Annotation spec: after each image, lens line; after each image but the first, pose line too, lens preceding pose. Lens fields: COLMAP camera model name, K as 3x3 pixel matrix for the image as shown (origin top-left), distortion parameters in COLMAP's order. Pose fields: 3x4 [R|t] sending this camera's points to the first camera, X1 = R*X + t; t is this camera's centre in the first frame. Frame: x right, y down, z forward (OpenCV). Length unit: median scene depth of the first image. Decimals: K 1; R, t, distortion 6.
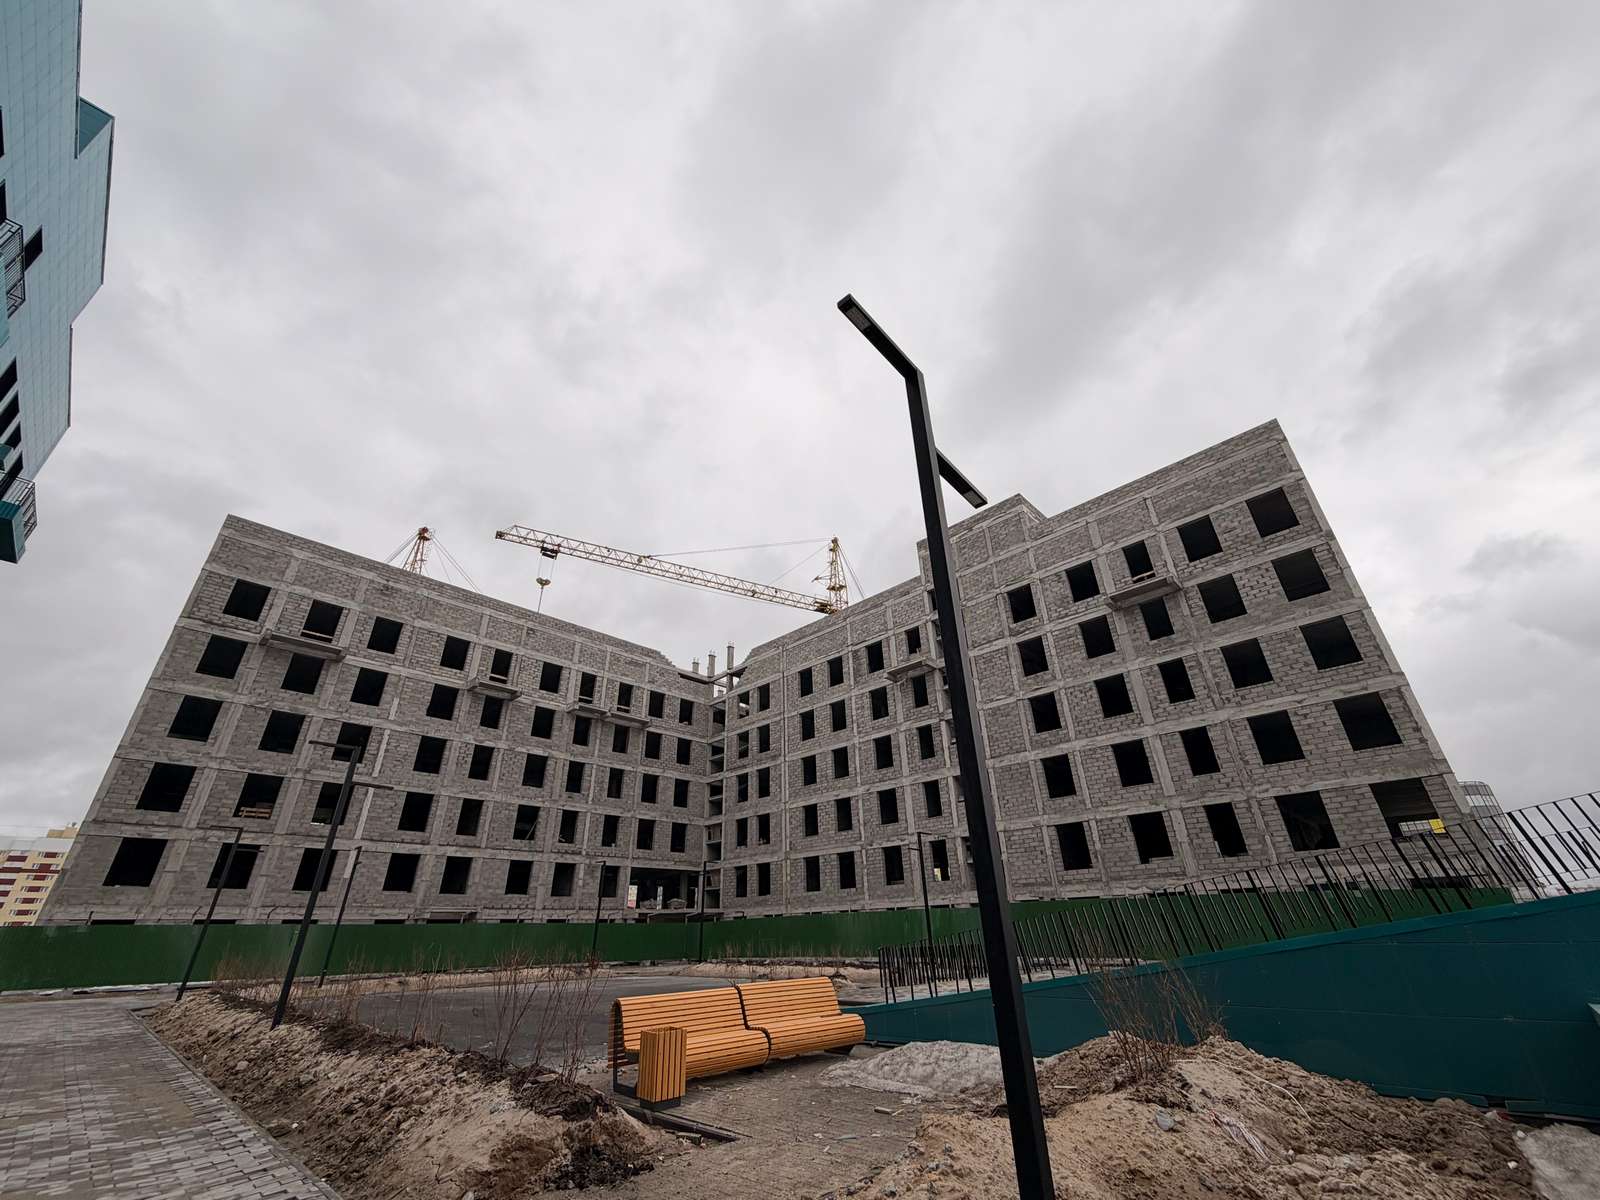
lens RADIAL K [[636.8, 0, 797.1], [0, 636.8, 600.5], [0, 0, 1]] dist [0.000169, -0.000494]
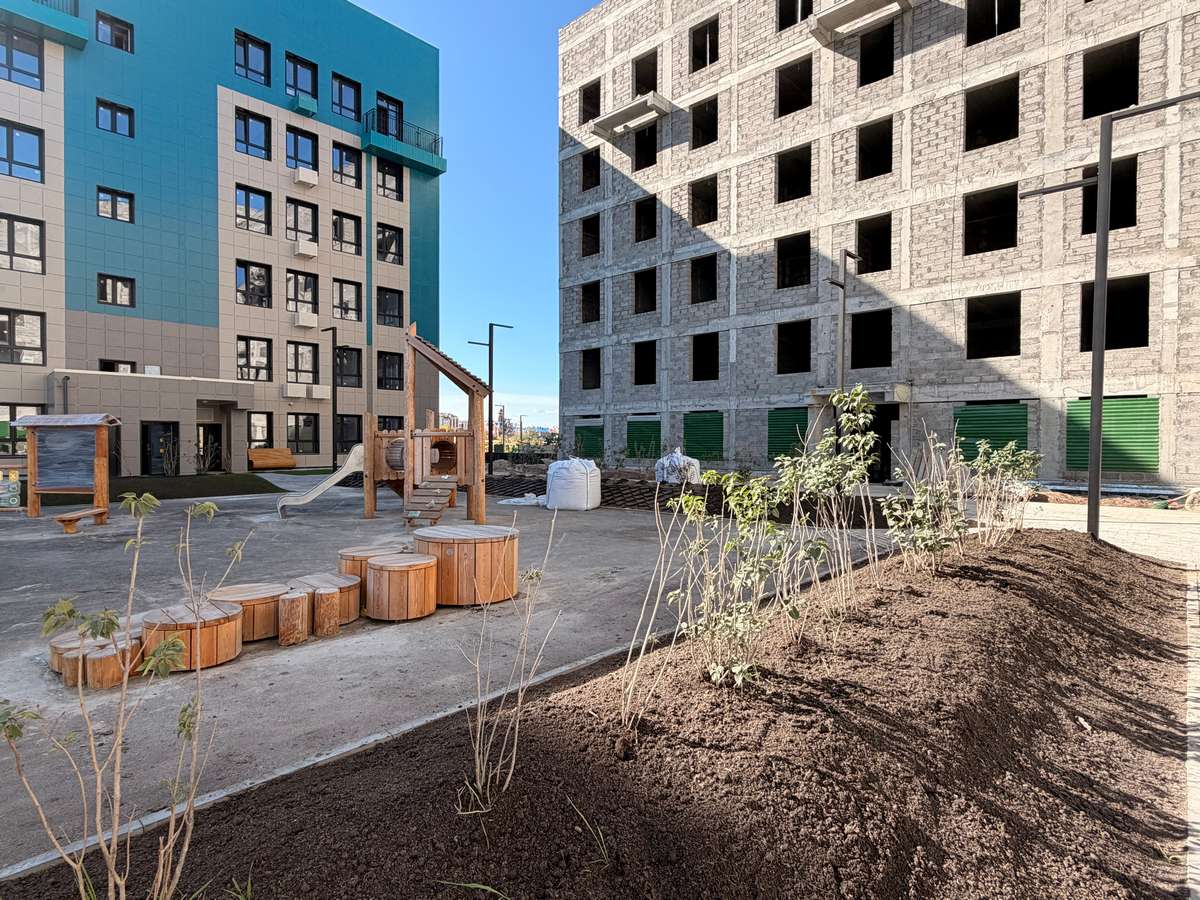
lens RADIAL K [[631.3, 0, 602.6], [0, 631.3, 450.4], [0, 0, 1]] dist [0.001611, -0.002017]
pose [[0.027939, 0.036835, -0.998931, 0.055023], [0.462149, 0.885630, 0.045583, 0.352728], [0.886362, -0.462928, 0.007720, 0.669920]]
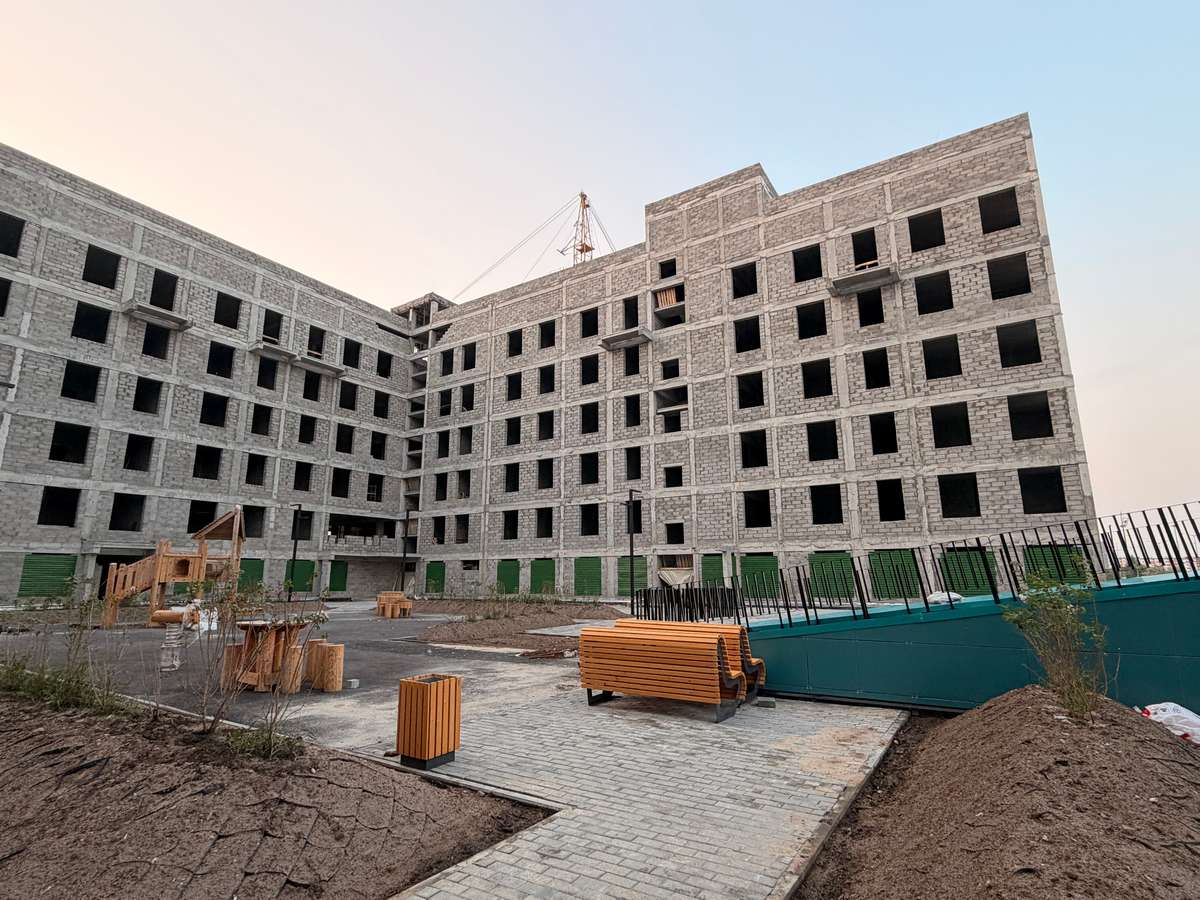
lens RADIAL K [[607.8, 0, 603.2], [0, 607.8, 453.0], [0, 0, 1]] dist [0.000855, -0.001037]
pose [[0.979081, 0.060726, 0.194199, -0.029347], [-0.111675, 0.958201, 0.263398, 0.033599], [-0.170086, -0.279575, 0.944938, 0.059977]]
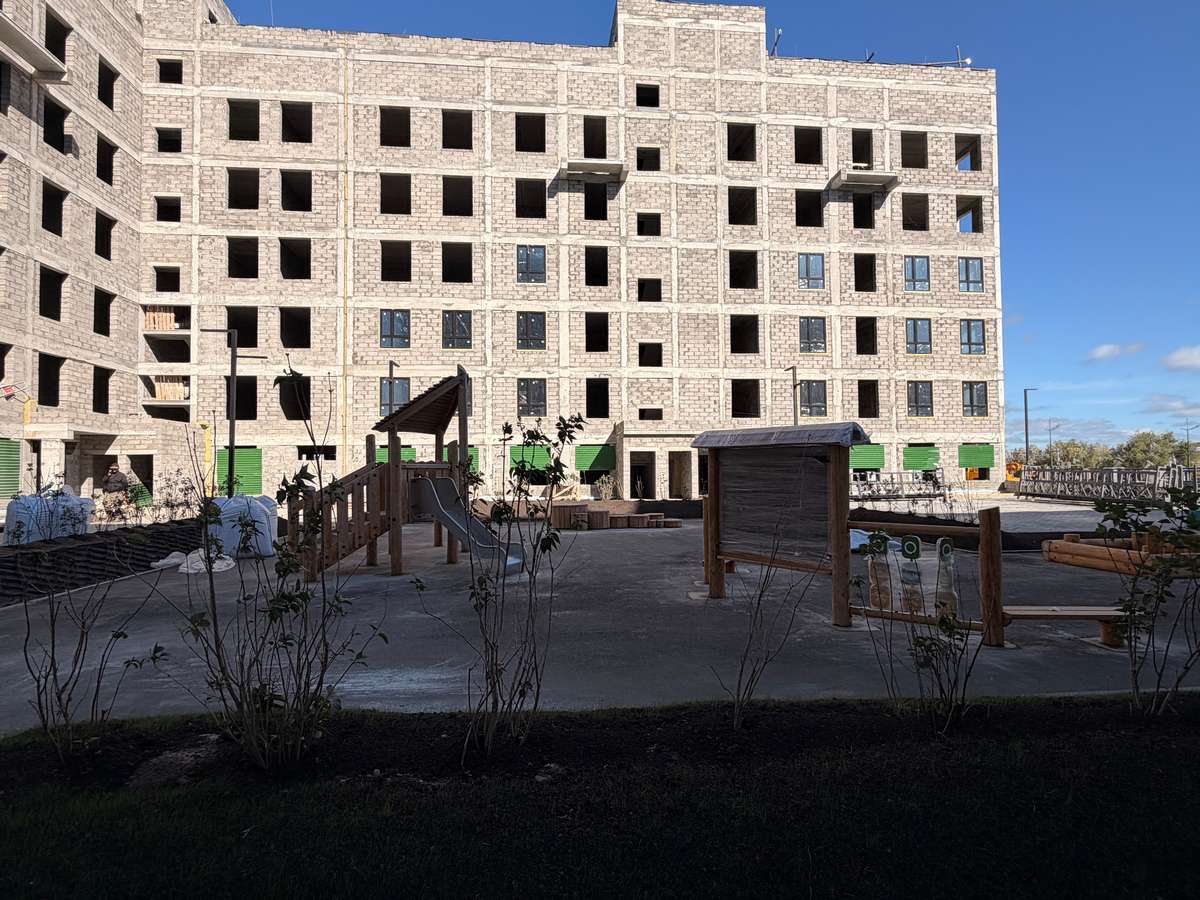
lens RADIAL K [[631.3, 0, 596.2], [0, 631.3, 449.5], [0, 0, 1]] dist [0.001611, -0.002017]
pose [[0.639341, 0.040871, 0.767837, -0.401453], [-0.364387, 0.895442, 0.255744, 0.217838], [-0.677101, -0.443297, 0.587386, 0.399379]]
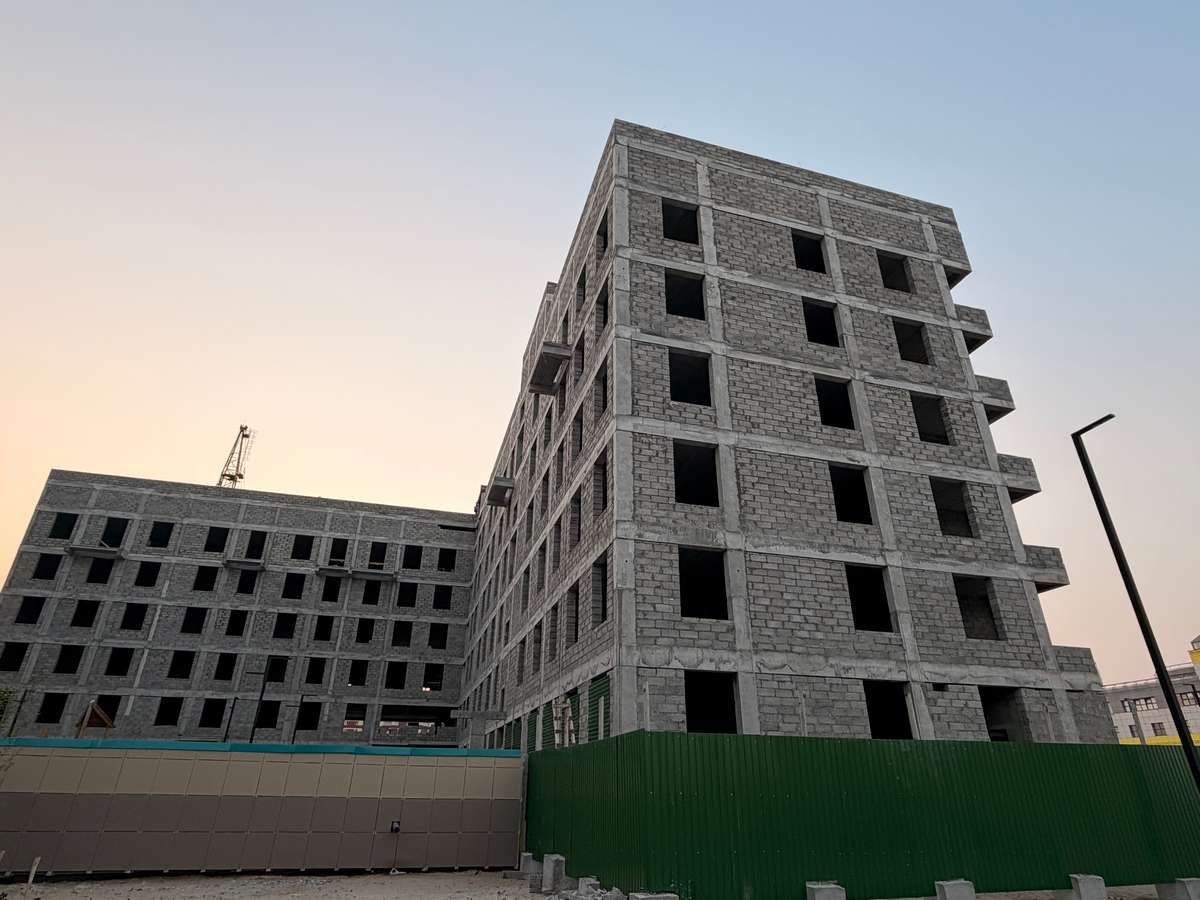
lens RADIAL K [[675.4, 0, 606.8], [0, 675.4, 448.2], [0, 0, 1]] dist [-0.004439, 0.003344]
pose [[0.874550, -0.195961, -0.443579, 0.790982], [0.204647, 0.978413, -0.028758, 0.105924], [0.439639, -0.065627, 0.895774, 0.161988]]
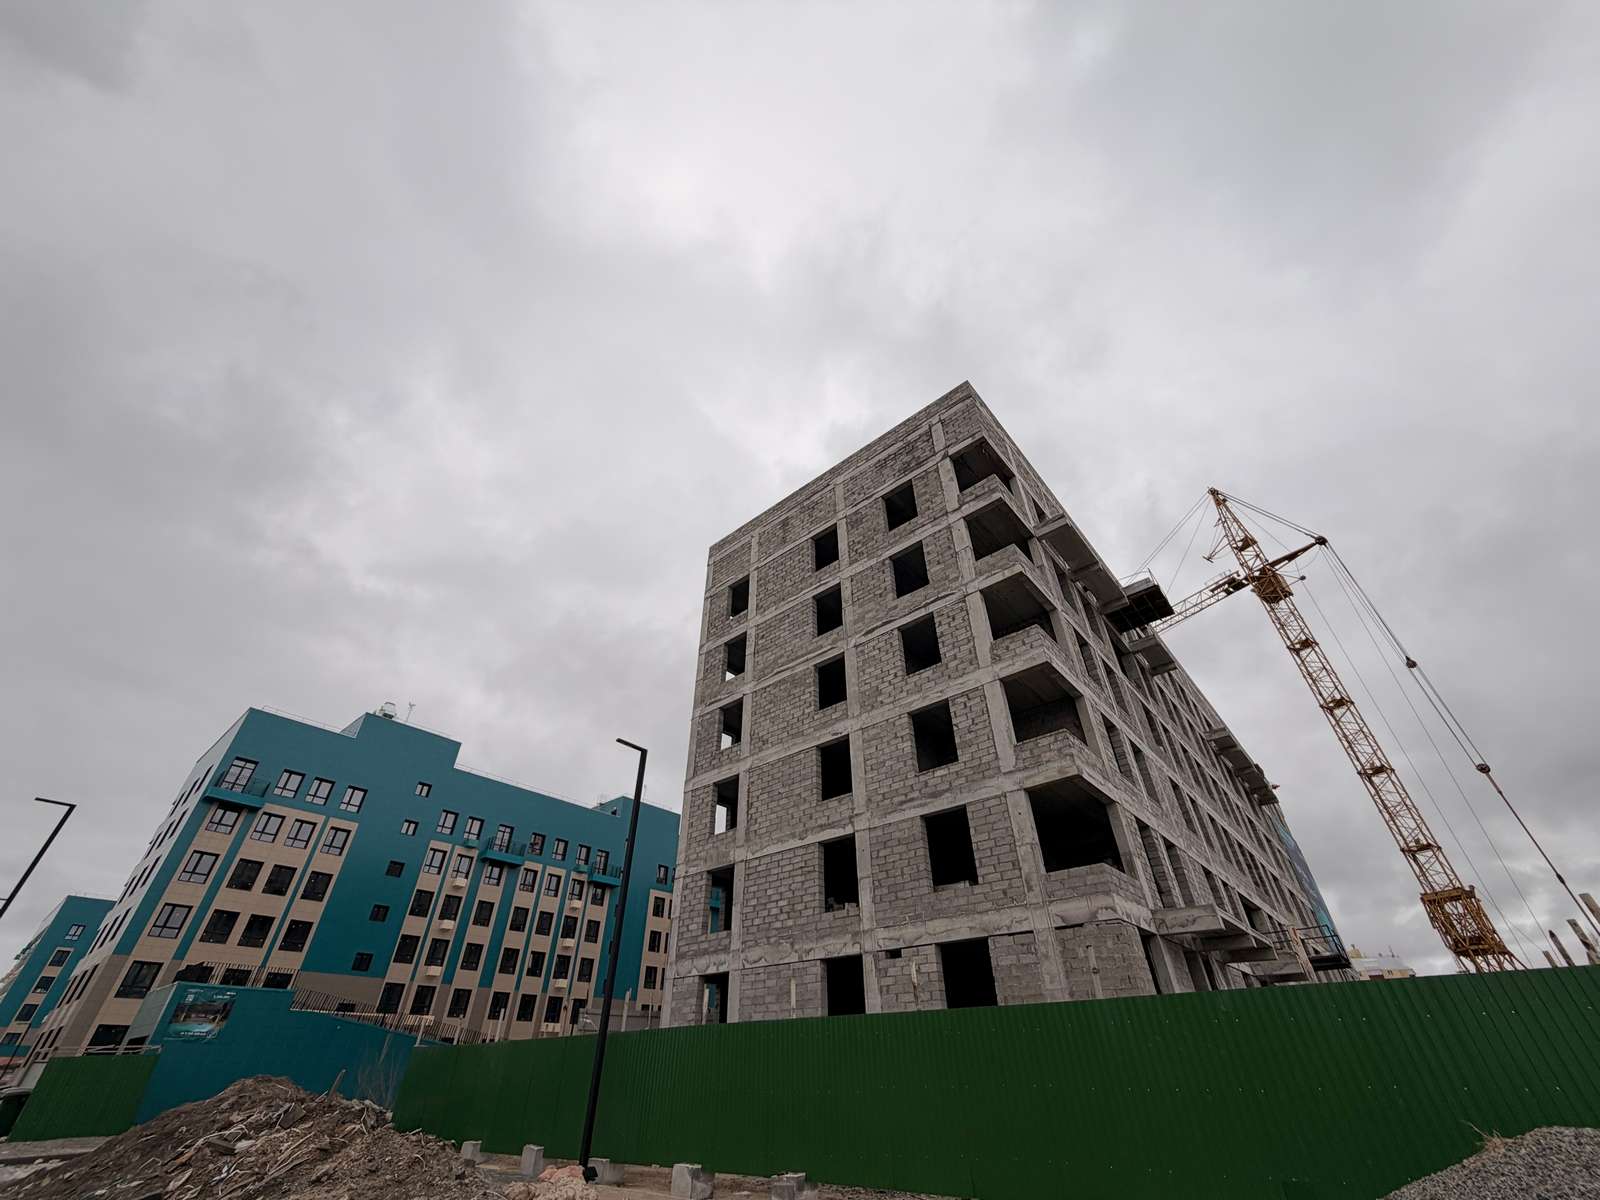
lens RADIAL K [[636.8, 0, 799.8], [0, 636.8, 603.2], [0, 0, 1]] dist [0.000169, -0.000494]
pose [[0.063084, -0.579091, -0.812819, 1.232053], [0.469828, 0.735779, -0.487740, 0.310413], [0.880501, -0.351116, 0.318489, 0.570128]]
